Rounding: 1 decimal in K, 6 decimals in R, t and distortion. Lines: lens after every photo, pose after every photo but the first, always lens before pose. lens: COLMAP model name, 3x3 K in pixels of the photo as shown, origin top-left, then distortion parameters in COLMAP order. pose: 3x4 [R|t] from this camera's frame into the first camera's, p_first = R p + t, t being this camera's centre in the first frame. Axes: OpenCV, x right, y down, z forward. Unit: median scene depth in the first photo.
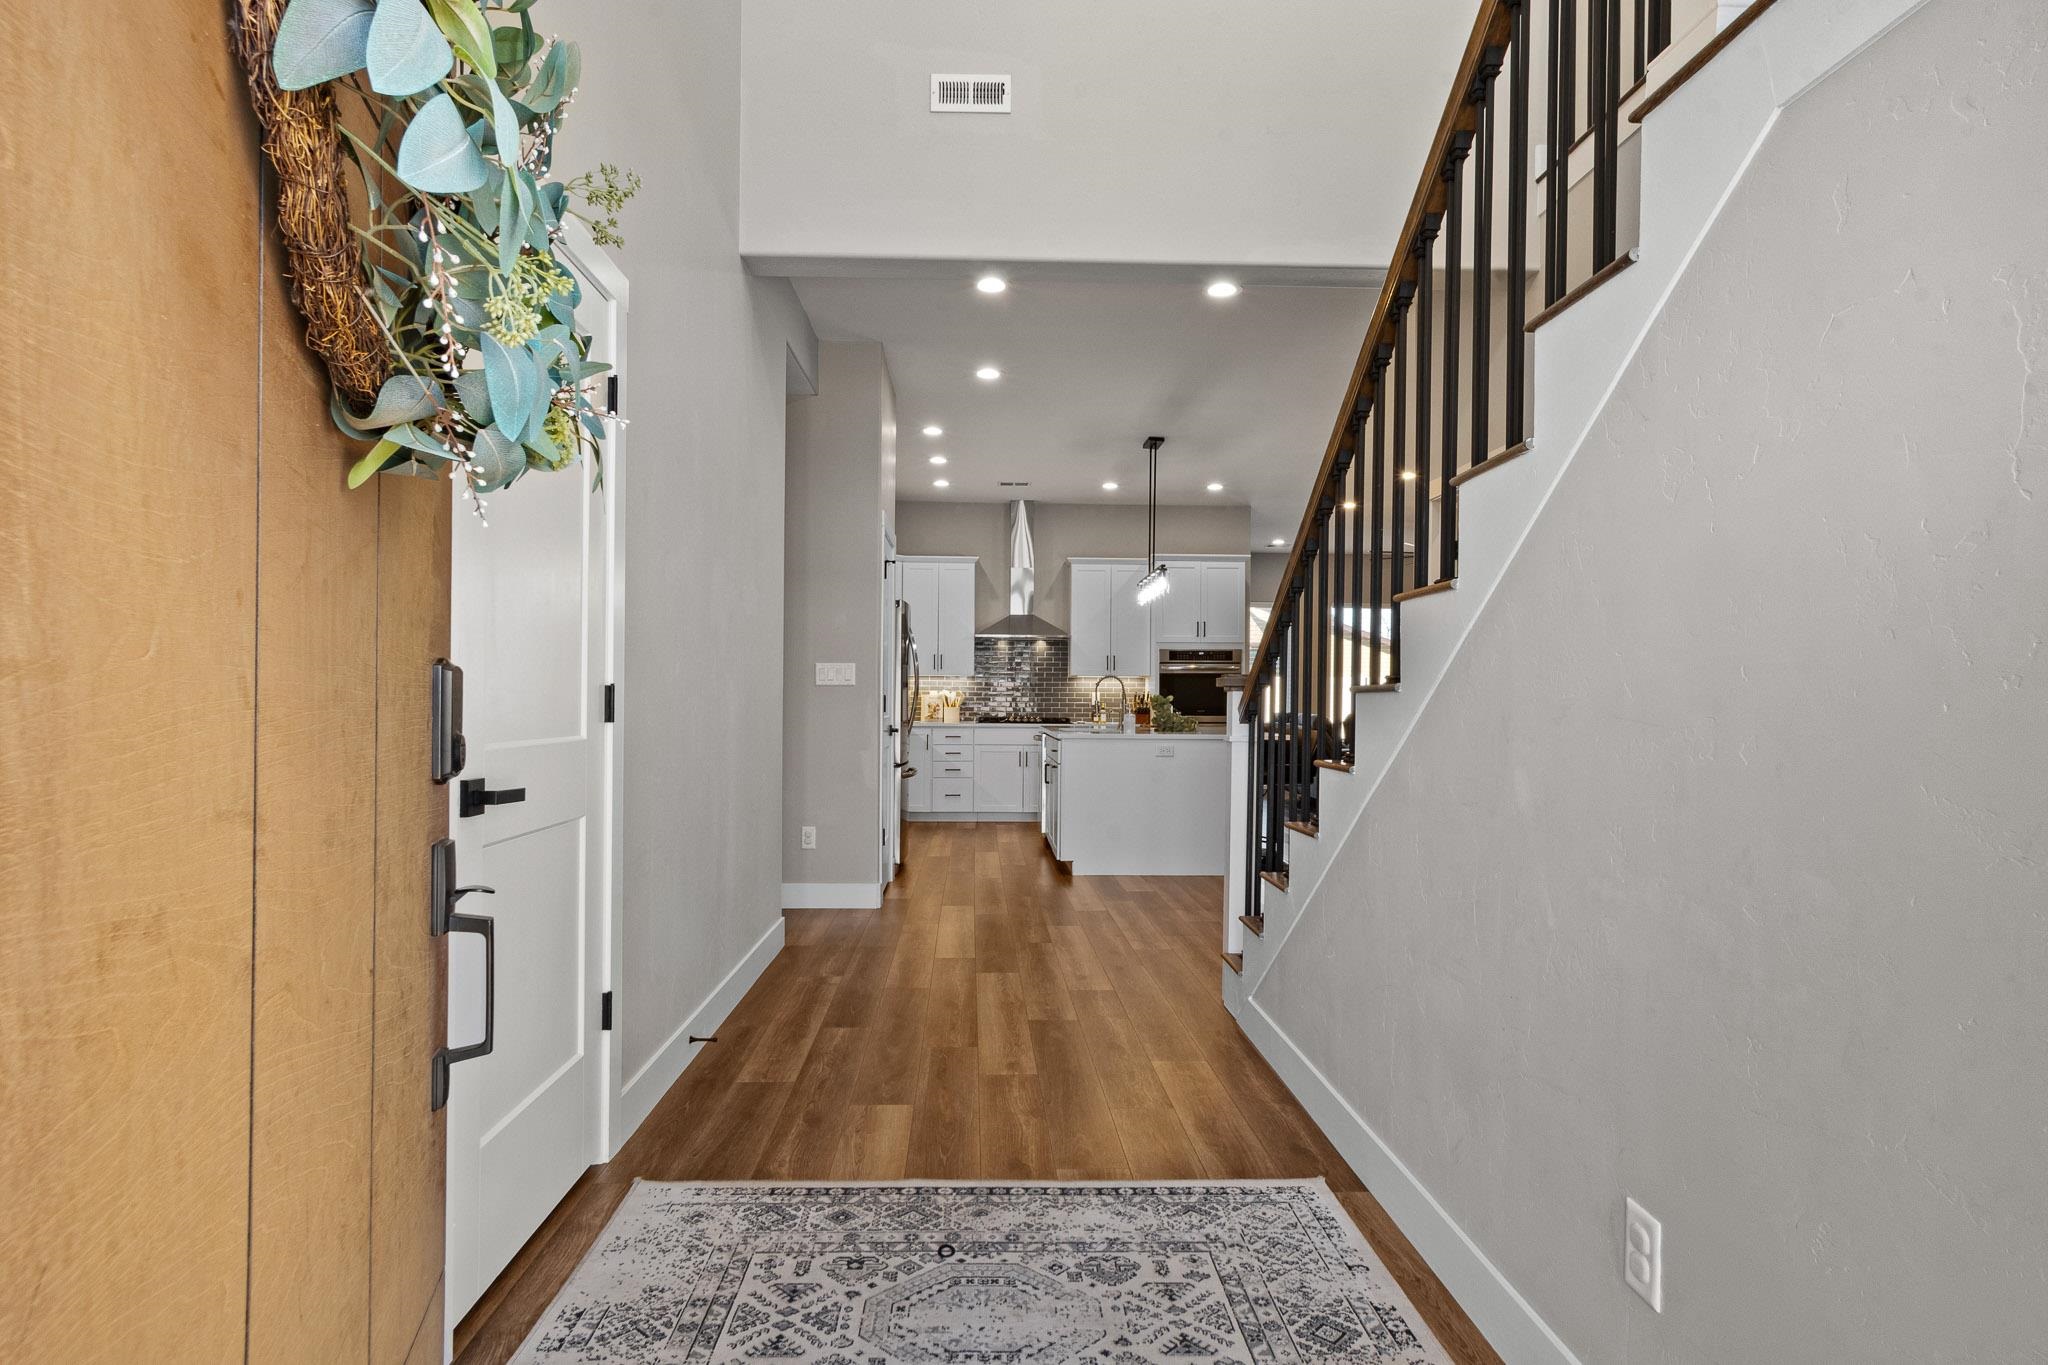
lens RADIAL K [[1138.2, 0, 1023.7], [0, 1138.2, 695.9], [0, 0, 1]] dist [0.003887, 0.007806]
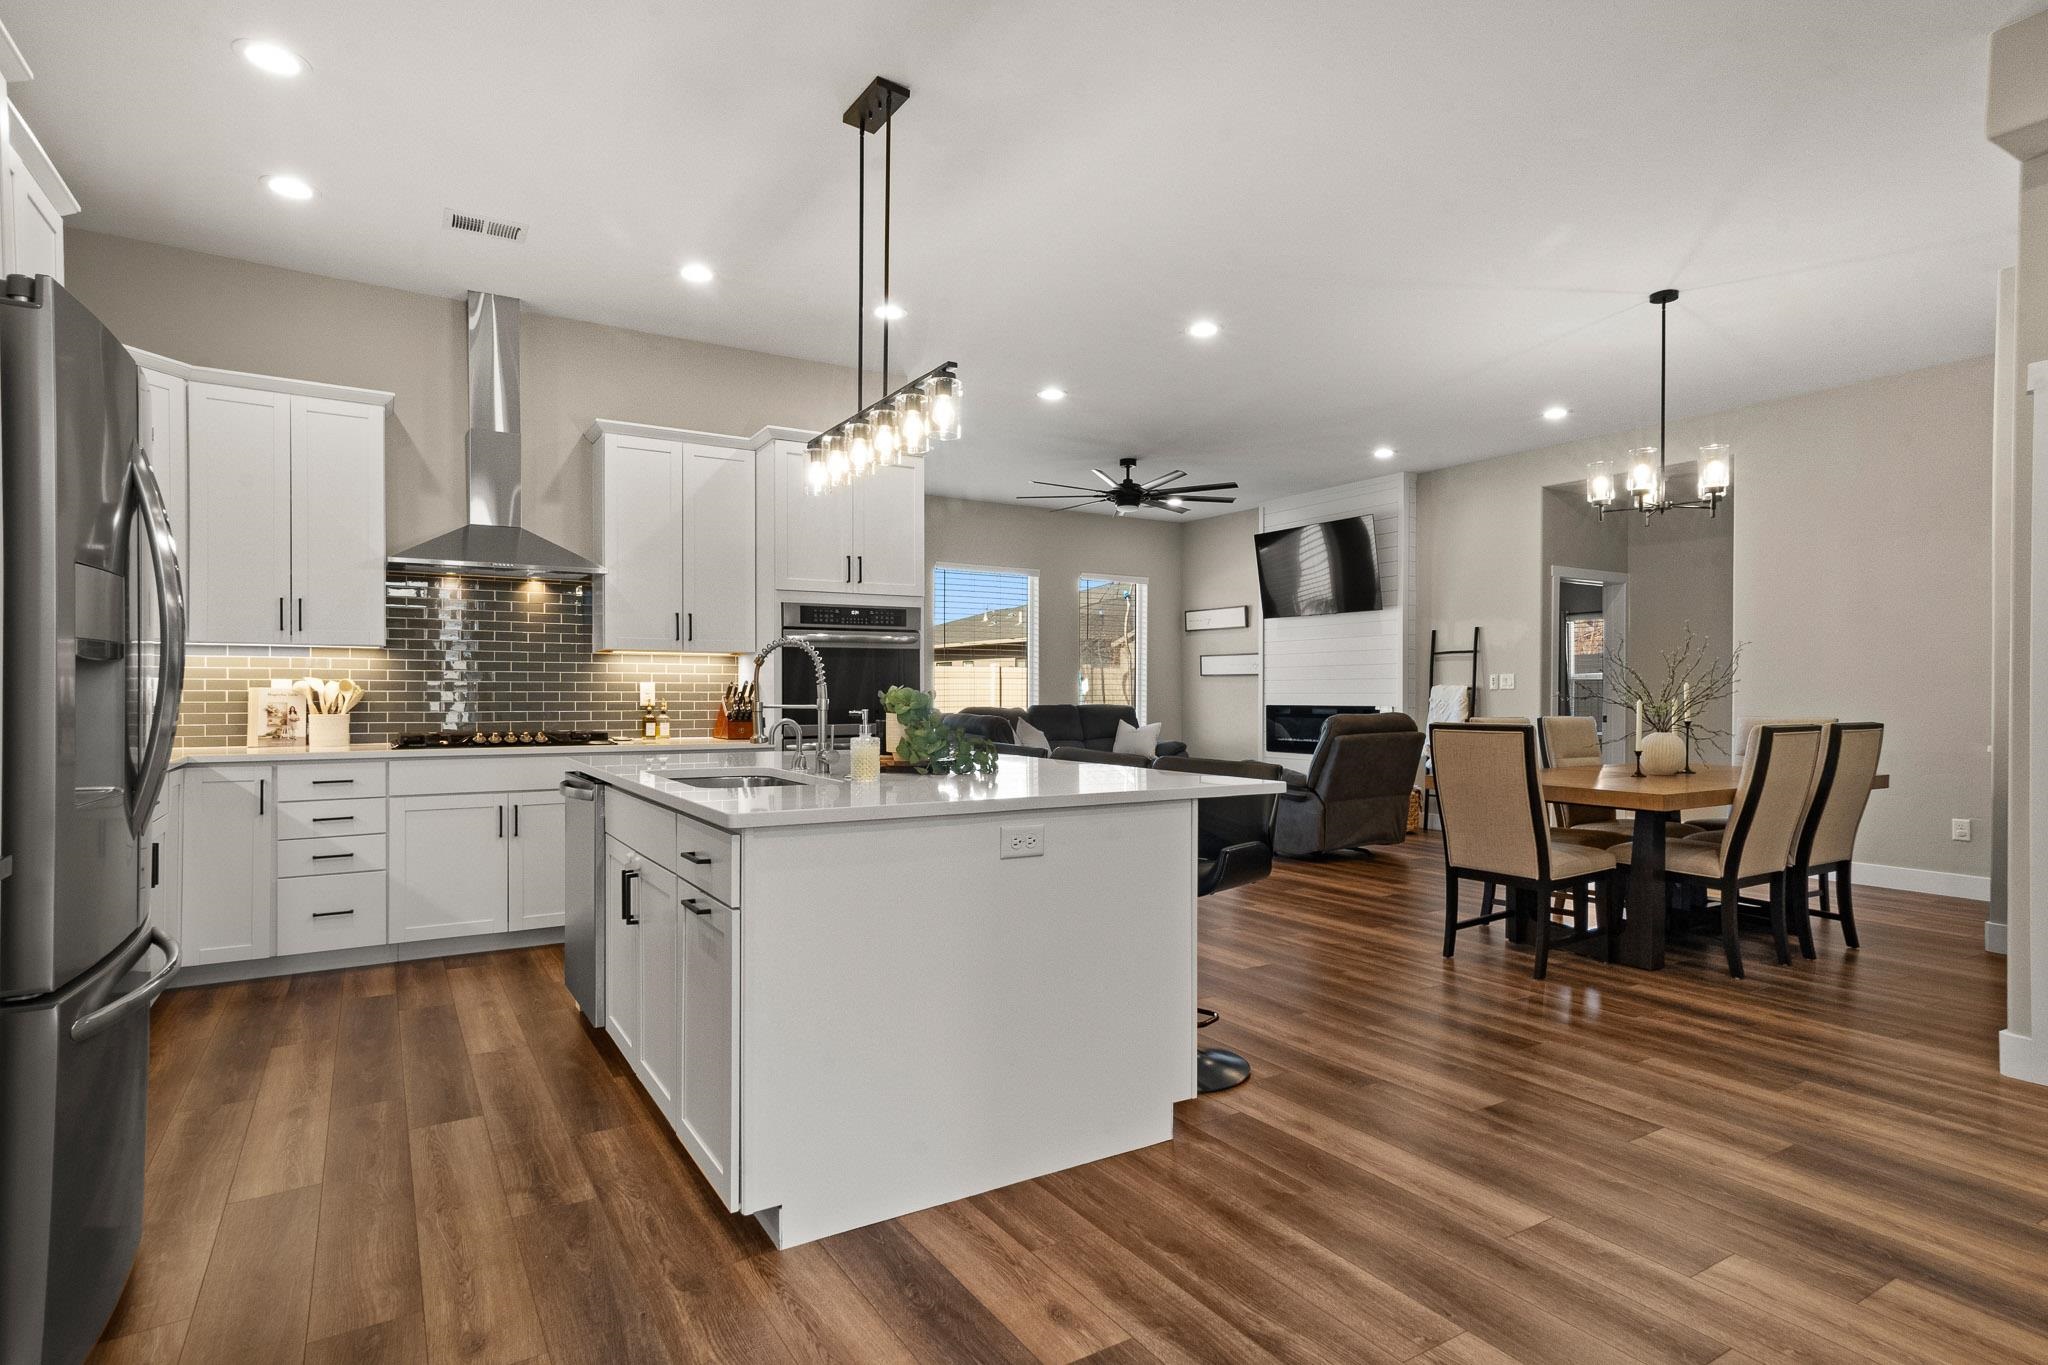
lens RADIAL K [[1048.0, 0, 986.8], [0, 1048.0, 697.0], [0, 0, 1]] dist [0.003736, 0.000014]
pose [[0.877790, -0.005817, 0.479010, -0.033544], [-0.000403, 0.999917, 0.012880, -0.002360], [-0.479045, -0.011499, 0.877715, 0.509300]]
